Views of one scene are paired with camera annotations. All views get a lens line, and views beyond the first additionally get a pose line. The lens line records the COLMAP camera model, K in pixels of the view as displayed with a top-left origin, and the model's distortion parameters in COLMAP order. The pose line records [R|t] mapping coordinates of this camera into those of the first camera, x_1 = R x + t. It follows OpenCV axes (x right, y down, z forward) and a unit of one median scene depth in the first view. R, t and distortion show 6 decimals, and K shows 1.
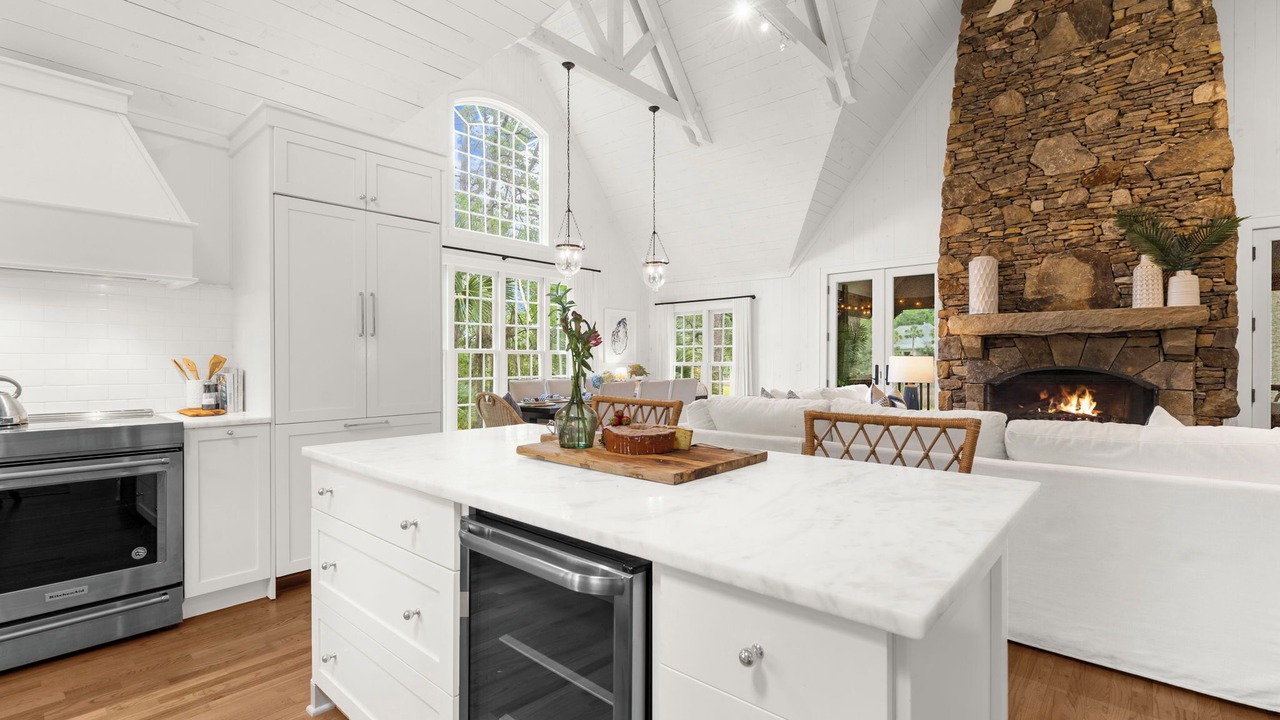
lens RADIAL K [[581.1, 0, 625.0], [0, 581.1, 362.1], [0, 0, 1]] dist [-0.008704, 0.003581]
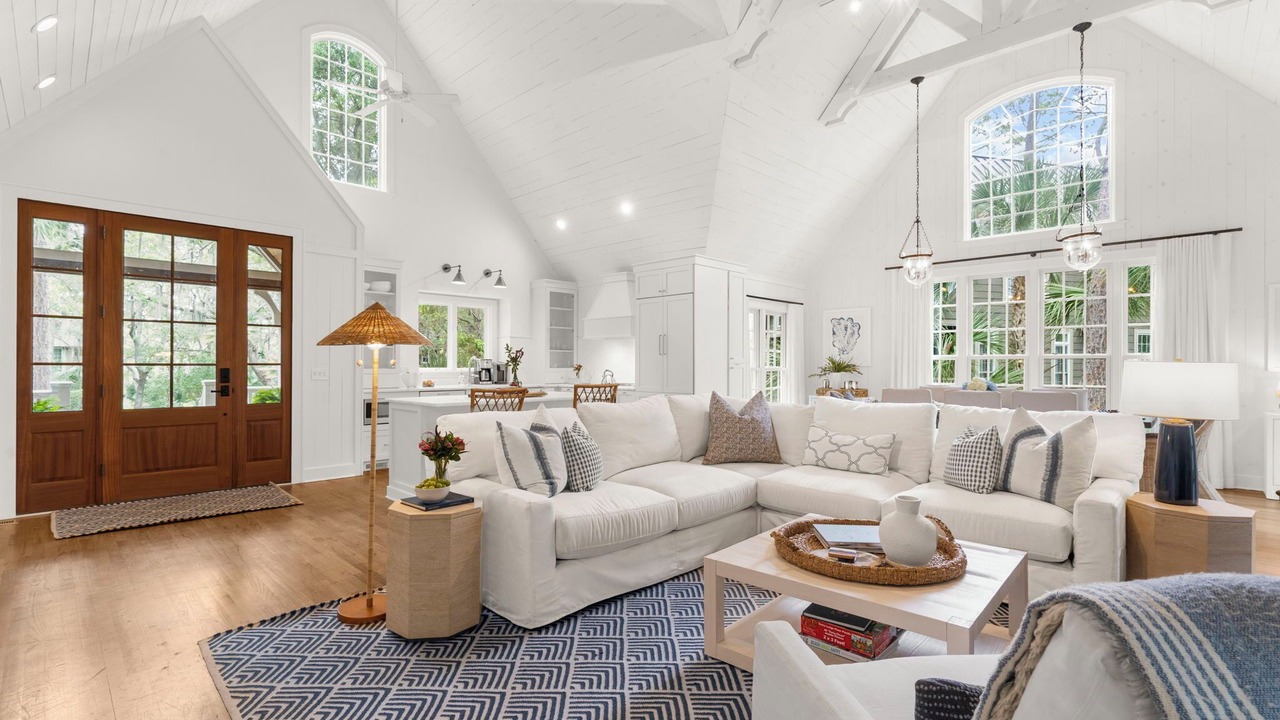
lens RADIAL K [[581.1, 0, 634.3], [0, 581.1, 361.7], [0, 0, 1]] dist [-0.008704, 0.003581]
pose [[-0.033740, -0.004222, -0.999422, 1.922981], [-0.004802, 0.999980, -0.004062, -0.009984], [0.999419, 0.004662, -0.033759, 1.080760]]
